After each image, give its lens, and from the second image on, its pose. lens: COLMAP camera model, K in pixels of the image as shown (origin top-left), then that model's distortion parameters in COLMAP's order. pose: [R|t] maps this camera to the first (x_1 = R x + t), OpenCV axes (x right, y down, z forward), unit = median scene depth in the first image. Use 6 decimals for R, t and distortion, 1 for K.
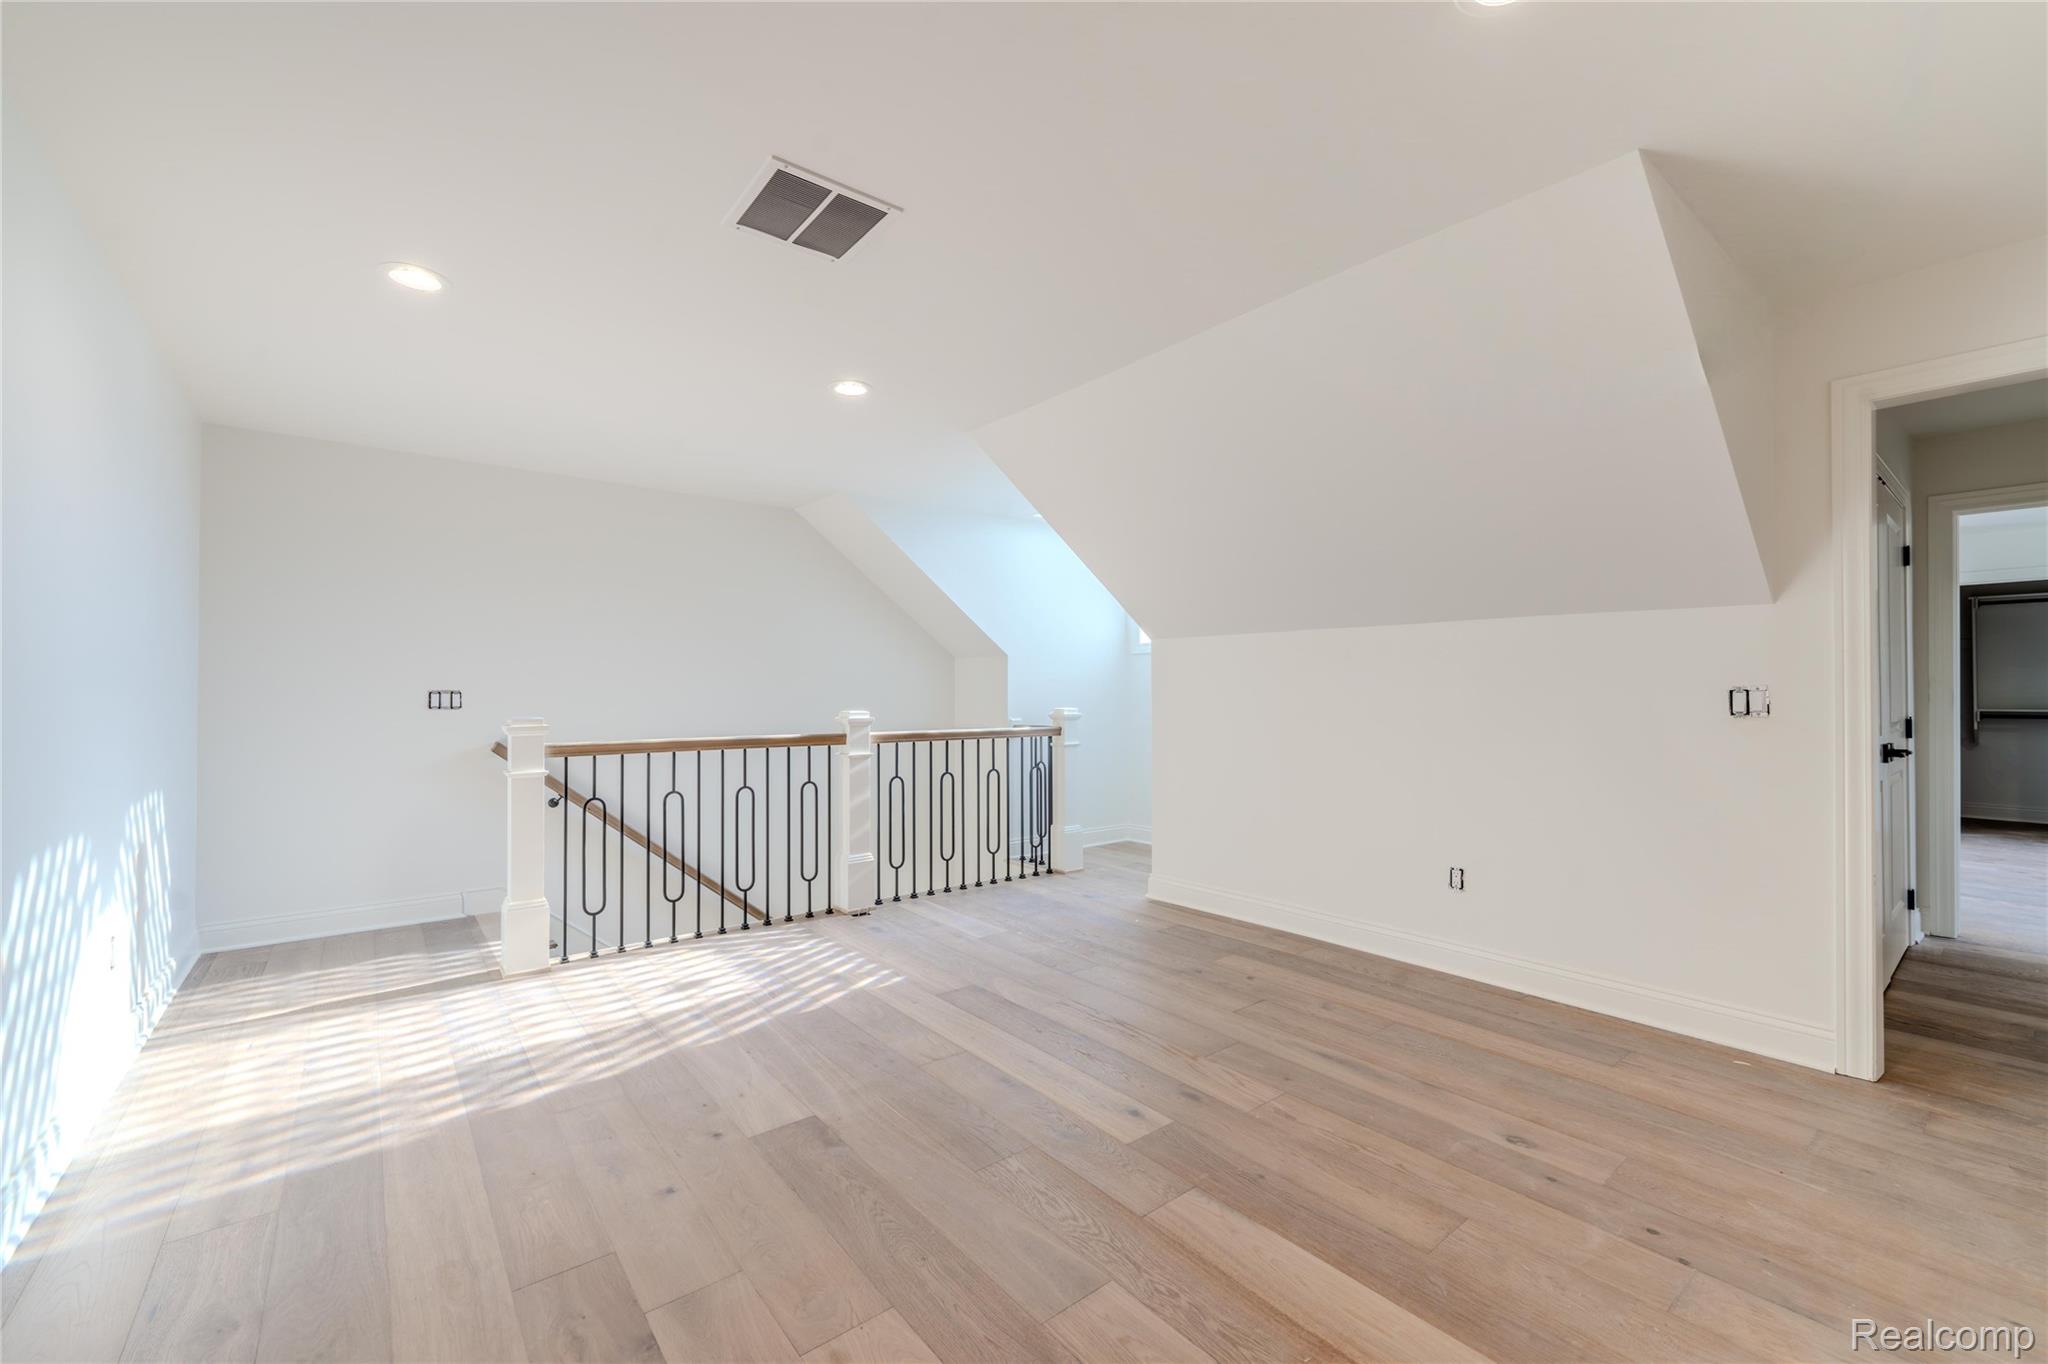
lens RADIAL K [[833.6, 0, 1008.3], [0, 833.6, 686.1], [0, 0, 1]] dist [-0.002974, 0.000304]
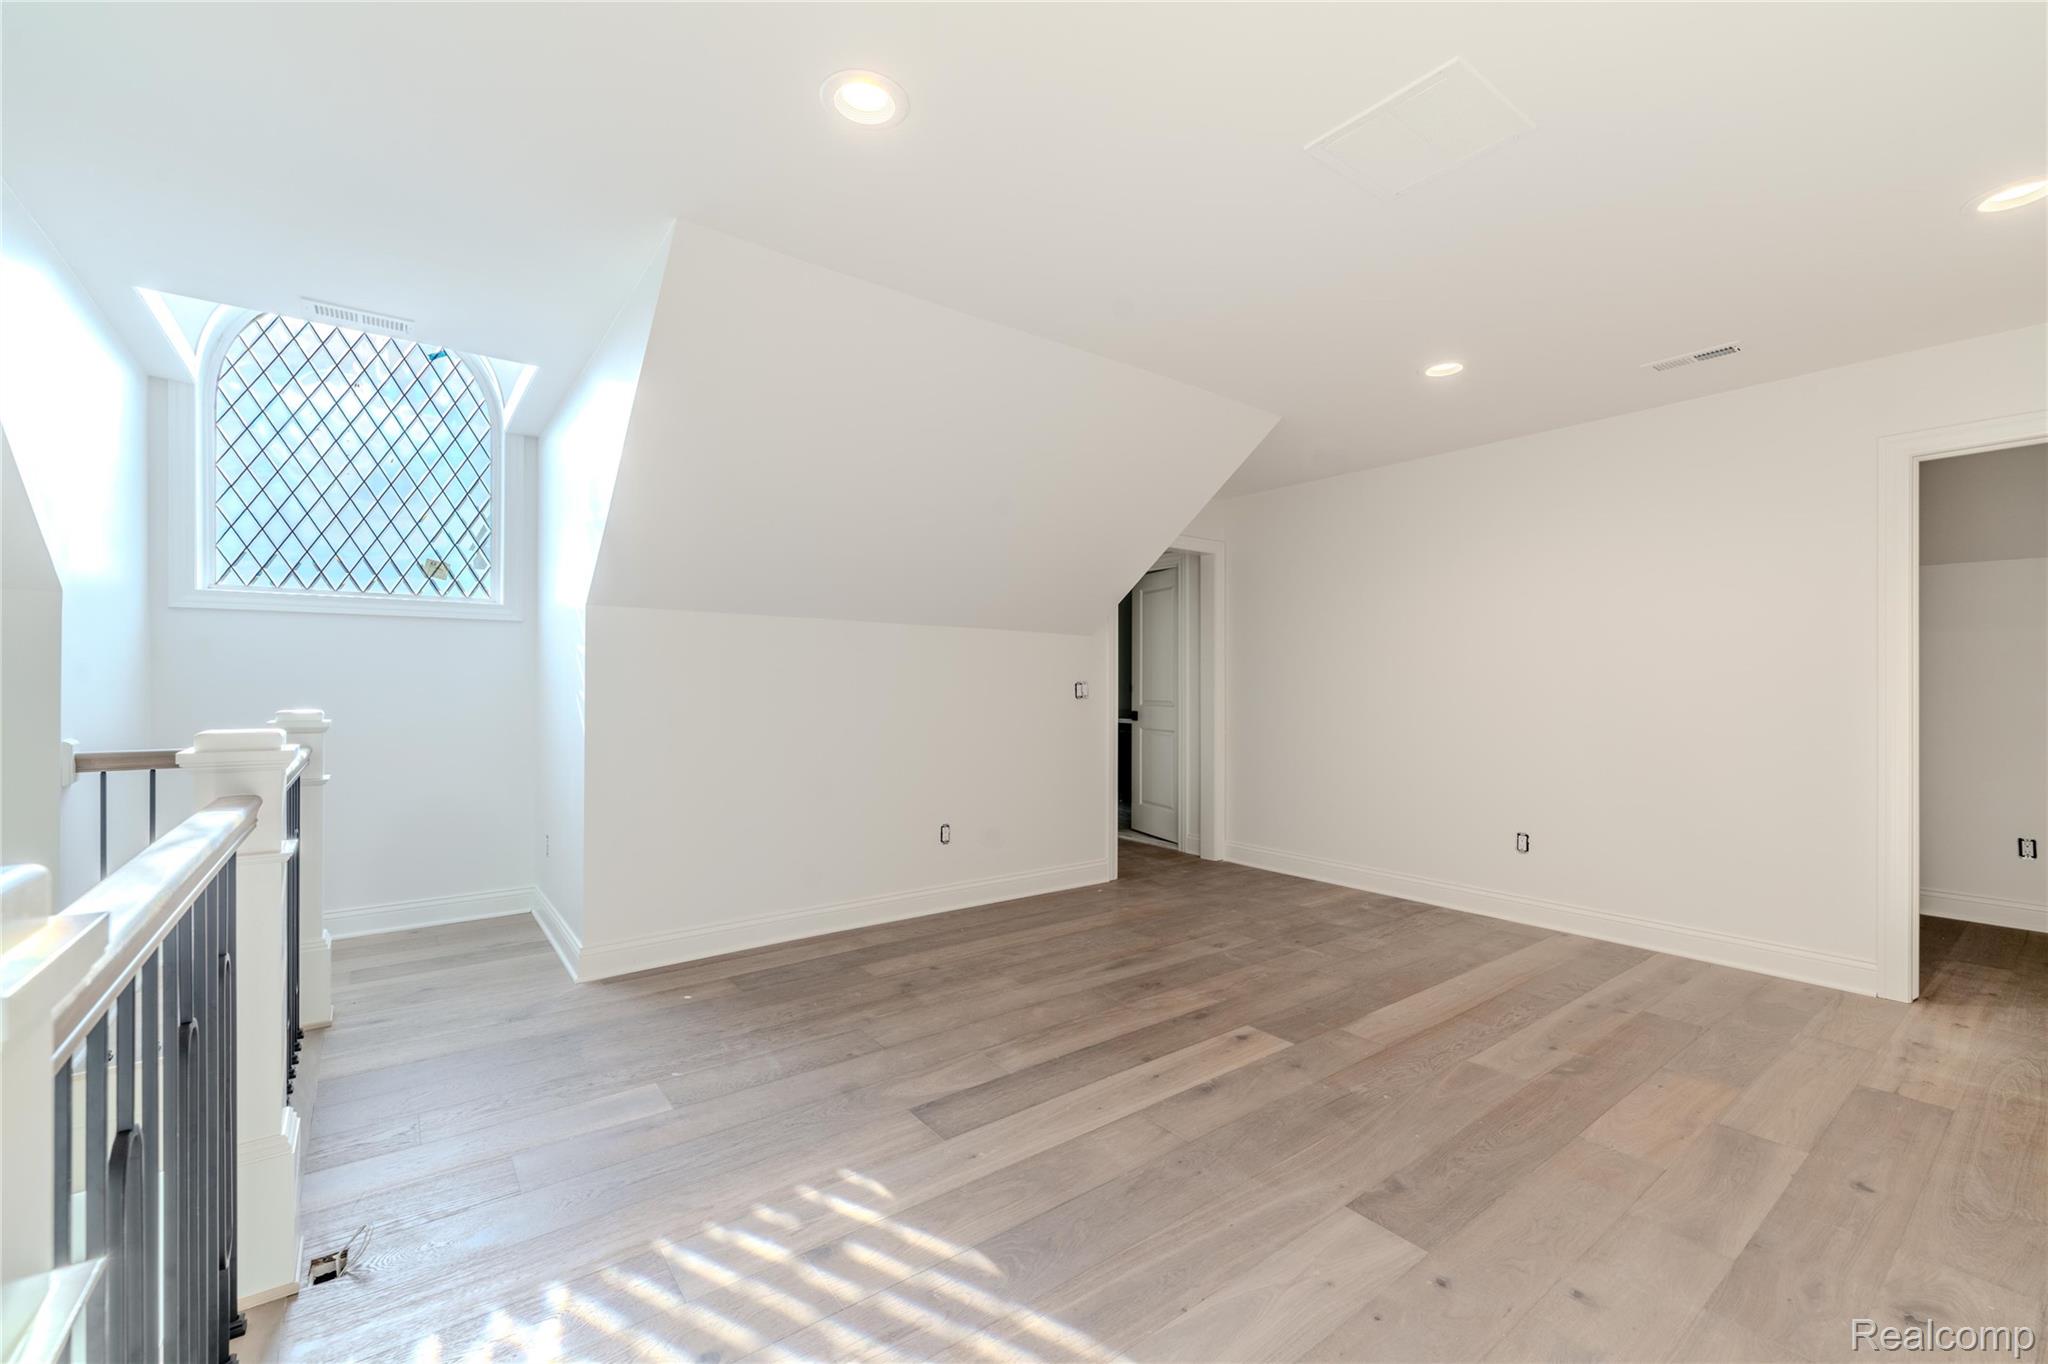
lens RADIAL K [[833.6, 0, 1007.1], [0, 833.6, 684.8], [0, 0, 1]] dist [-0.002974, 0.000304]
pose [[0.030018, 0.000516, 0.999549, -0.743976], [-0.010306, 0.999947, -0.000207, 0.008403], [-0.999496, -0.010295, 0.030022, 0.925631]]
